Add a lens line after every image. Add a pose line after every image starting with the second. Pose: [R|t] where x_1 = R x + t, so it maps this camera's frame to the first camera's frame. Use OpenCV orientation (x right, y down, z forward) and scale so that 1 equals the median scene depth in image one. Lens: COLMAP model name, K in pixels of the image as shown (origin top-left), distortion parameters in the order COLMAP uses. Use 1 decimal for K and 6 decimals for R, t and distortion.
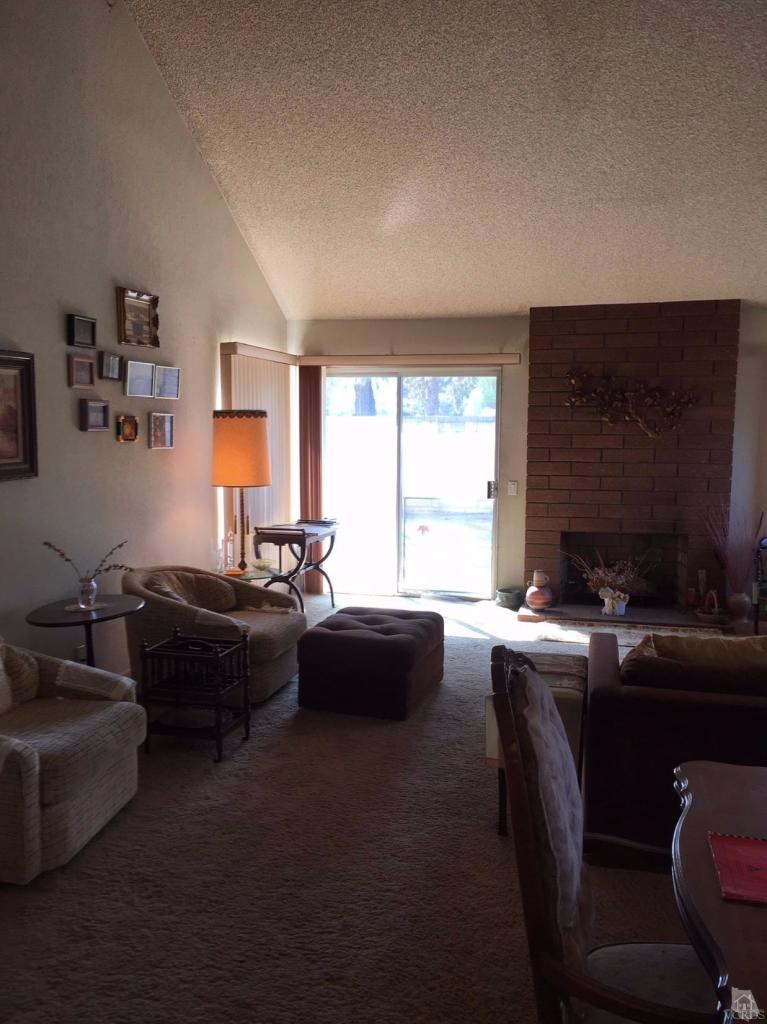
lens RADIAL K [[851.6, 0, 380.6], [0, 851.6, 520.8], [0, 0, 1]] dist [0.067722, -0.074030]
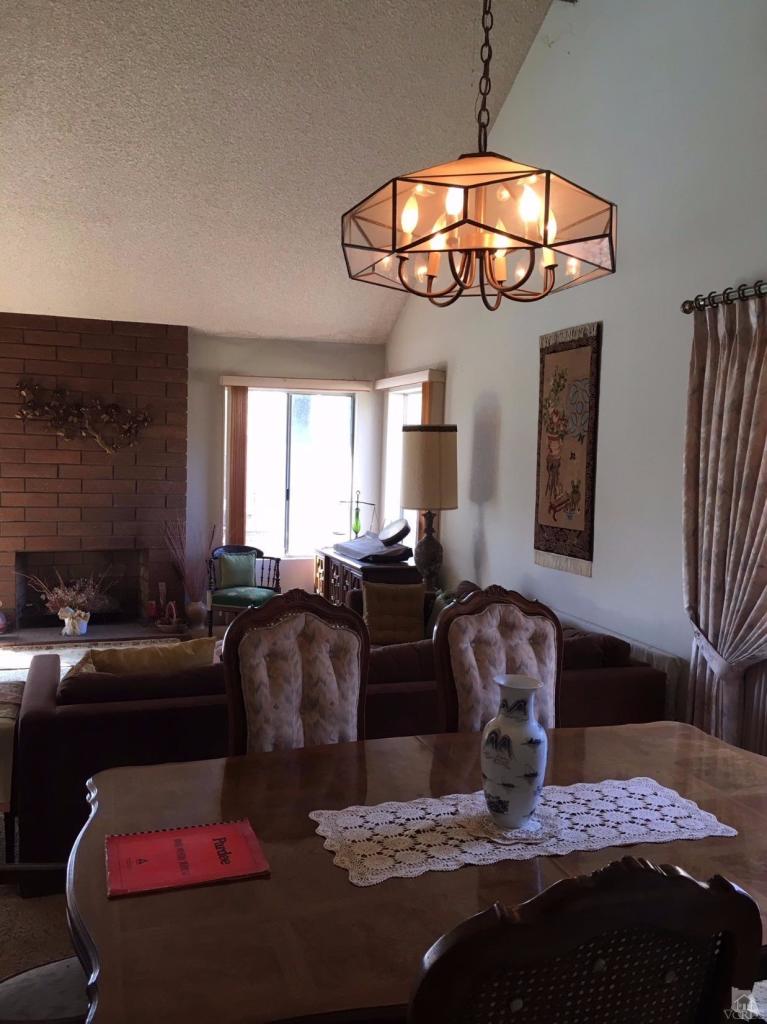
lens RADIAL K [[851.6, 0, 435.8], [0, 851.6, 524.9], [0, 0, 1]] dist [0.067722, -0.074030]
pose [[0.841572, -0.028270, 0.539405, 0.094333], [0.036503, 0.999323, -0.004577, 0.004382], [-0.538910, 0.023542, 0.842034, -0.051638]]
